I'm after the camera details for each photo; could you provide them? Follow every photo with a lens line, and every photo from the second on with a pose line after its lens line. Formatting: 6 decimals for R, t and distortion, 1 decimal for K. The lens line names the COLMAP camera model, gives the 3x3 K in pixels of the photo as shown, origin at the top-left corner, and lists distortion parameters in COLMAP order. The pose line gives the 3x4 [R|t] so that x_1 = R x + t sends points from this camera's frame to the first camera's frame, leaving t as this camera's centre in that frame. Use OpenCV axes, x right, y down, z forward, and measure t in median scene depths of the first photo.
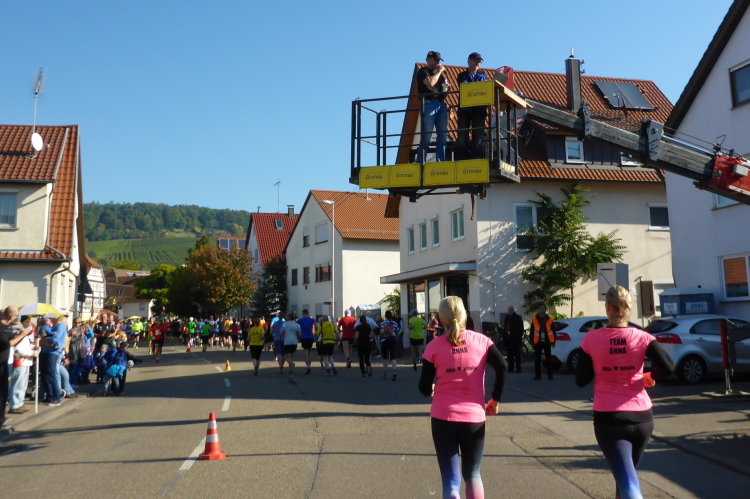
lens RADIAL K [[997.4, 0, 375.0], [0, 997.4, 249.5], [0, 0, 1]] dist [-0.005794, -0.018526]
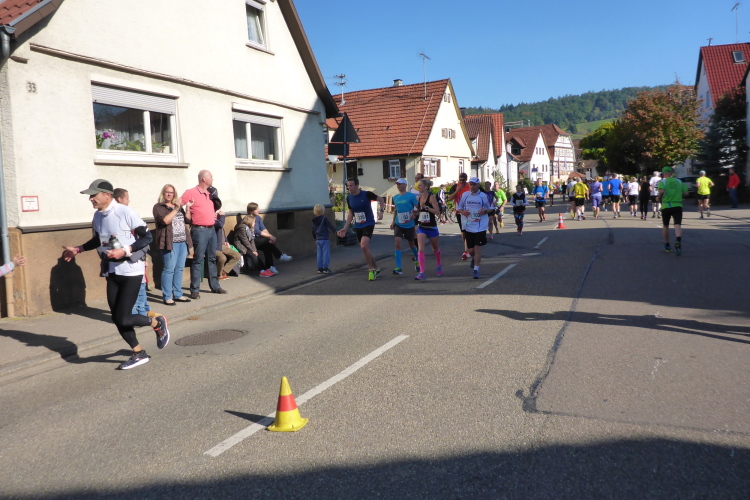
lens RADIAL K [[663.0, 0, 375.0], [0, 663.0, 250.0], [0, 0, 1]] dist [-0.007208, -0.004218]
pose [[0.819223, 0.018780, -0.573167, -0.028365], [0.081606, 0.985475, 0.148928, 0.027466], [0.567639, -0.168779, 0.805791, 0.392958]]
